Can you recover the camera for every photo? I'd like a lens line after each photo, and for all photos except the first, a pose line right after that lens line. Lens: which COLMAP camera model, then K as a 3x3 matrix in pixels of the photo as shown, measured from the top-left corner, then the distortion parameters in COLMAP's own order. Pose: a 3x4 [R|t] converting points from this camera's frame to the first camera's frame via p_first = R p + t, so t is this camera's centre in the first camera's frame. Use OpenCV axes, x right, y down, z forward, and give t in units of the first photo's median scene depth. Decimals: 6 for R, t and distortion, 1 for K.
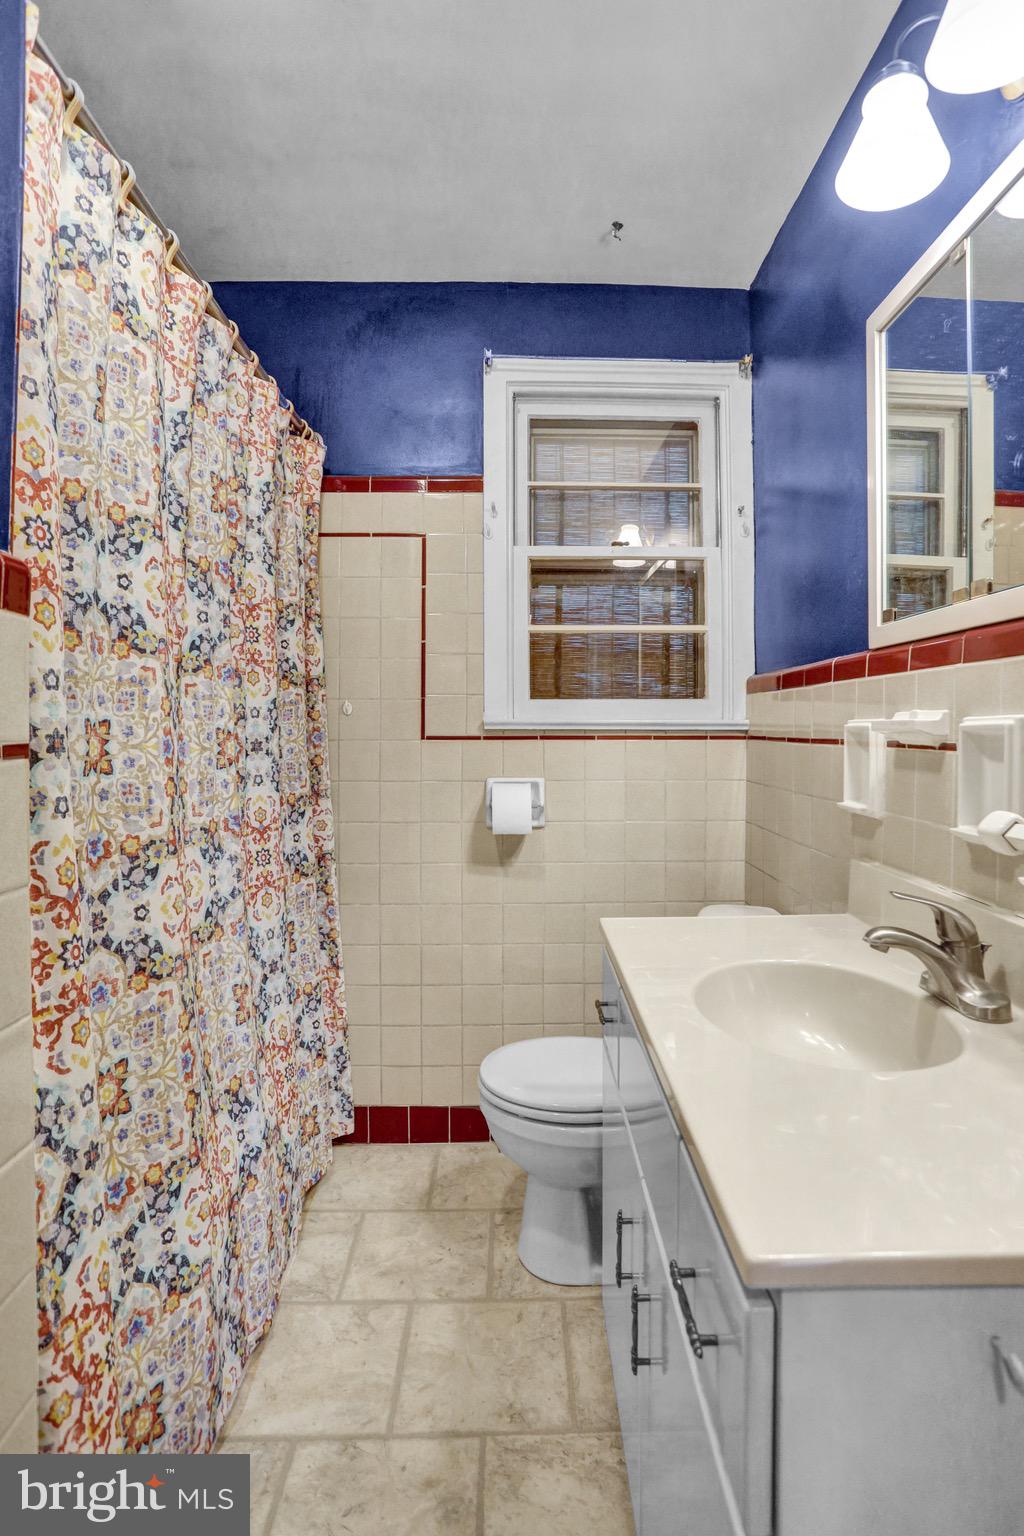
lens RADIAL K [[777.8, 0, 534.1], [0, 777.8, 746.6], [0, 0, 1]] dist [-0.054096, 0.021766]
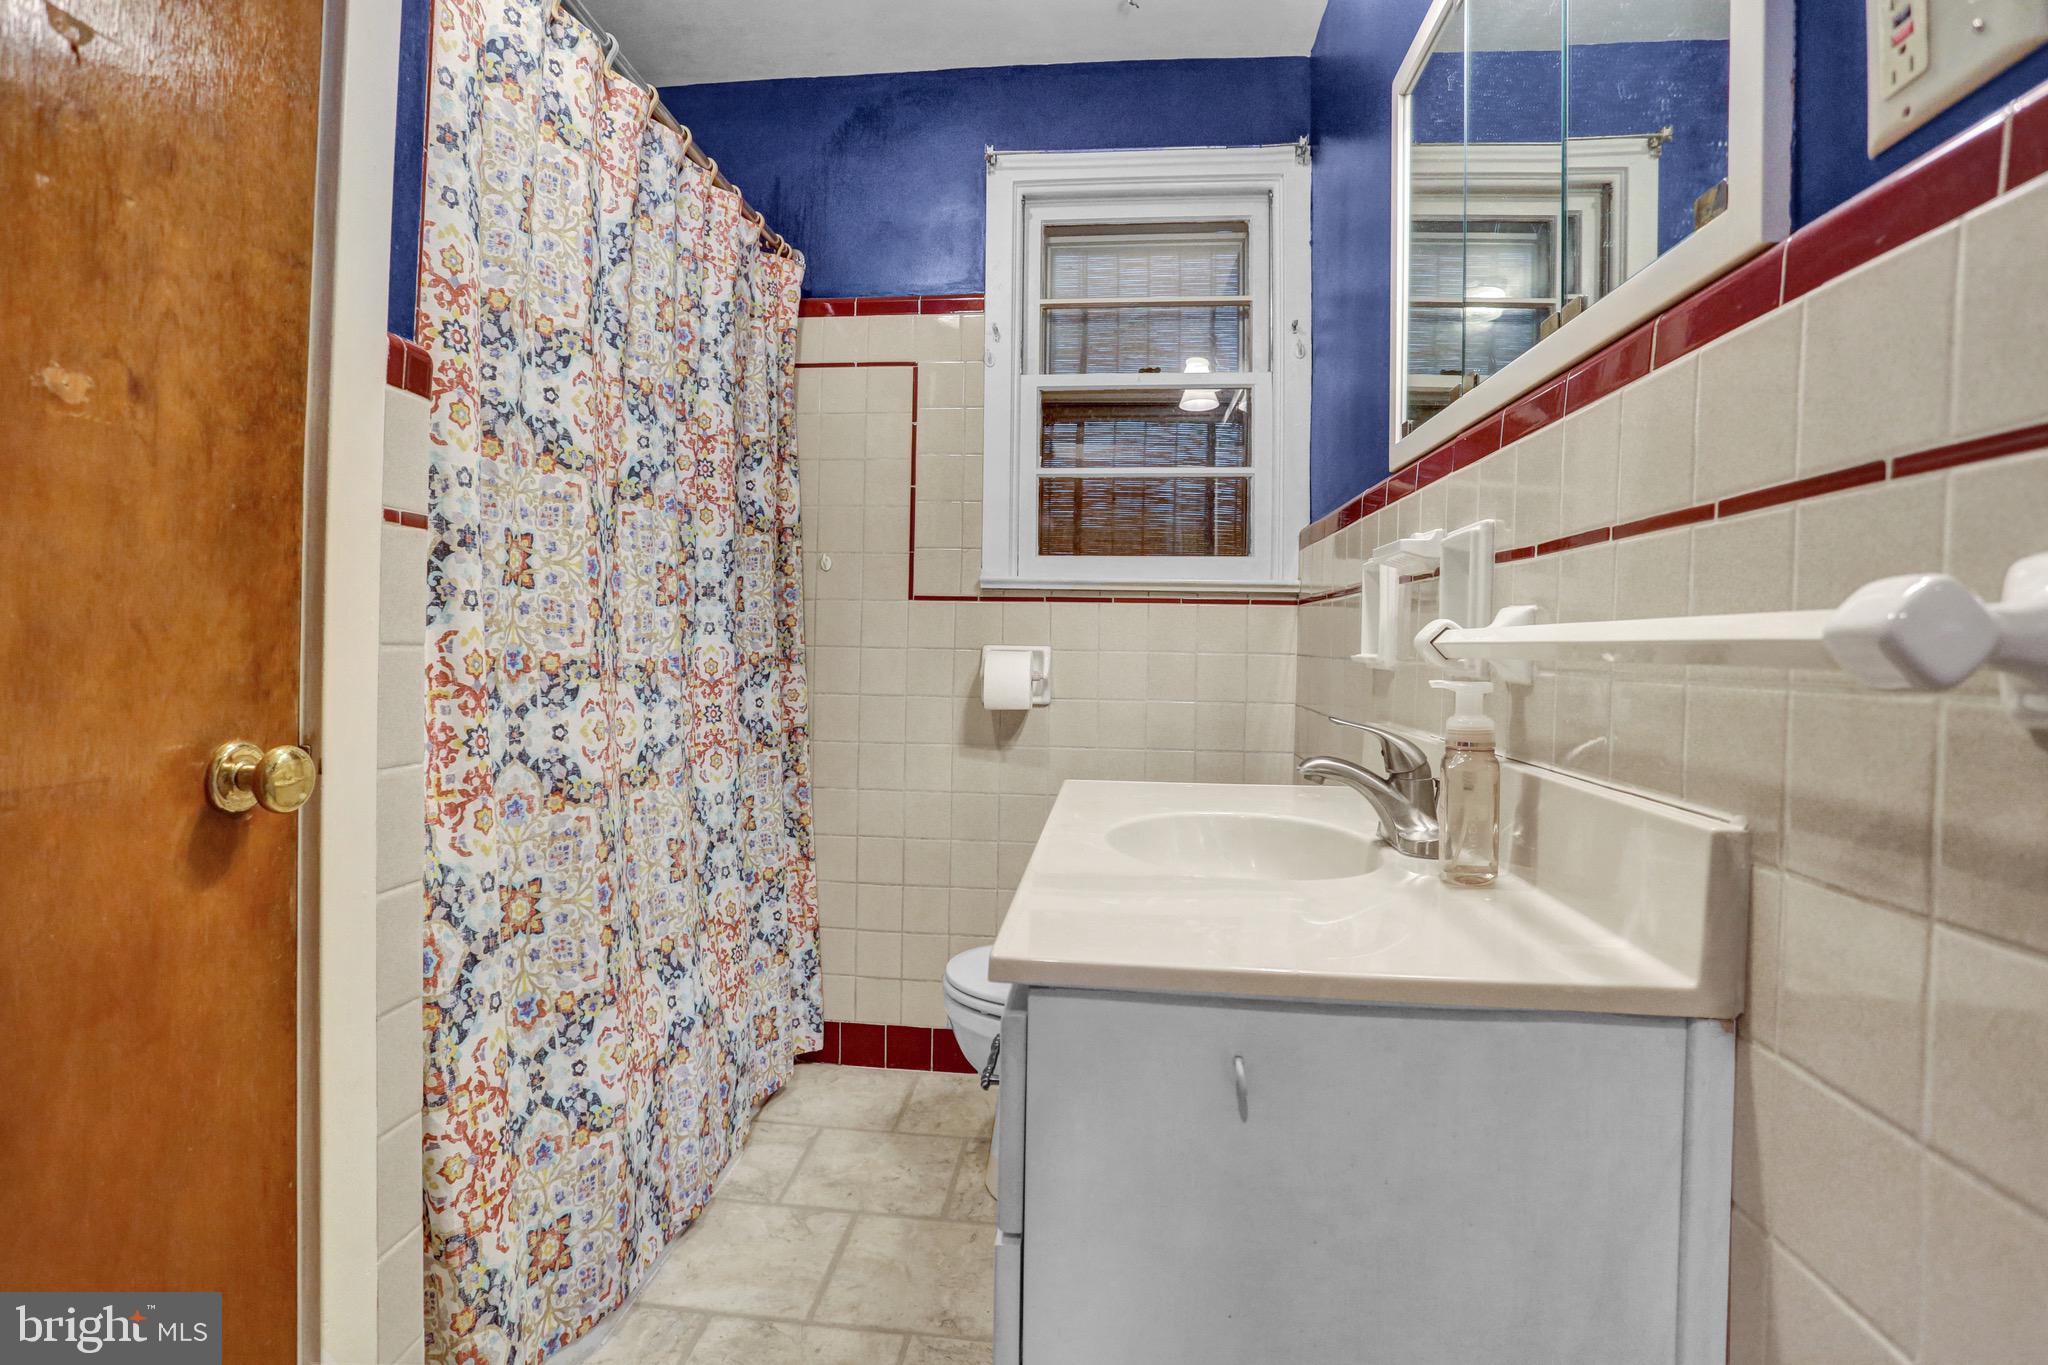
lens RADIAL K [[1028.2, 0, 1024.0], [0, 1028.2, 682.5], [0, 0, 1]] dist [-0.060651, 0.024785]
pose [[0.990701, 0.018329, -0.134814, 0.240281], [-0.018014, 0.999831, 0.003556, 0.133222], [0.134857, -0.001094, 0.990864, -0.198729]]
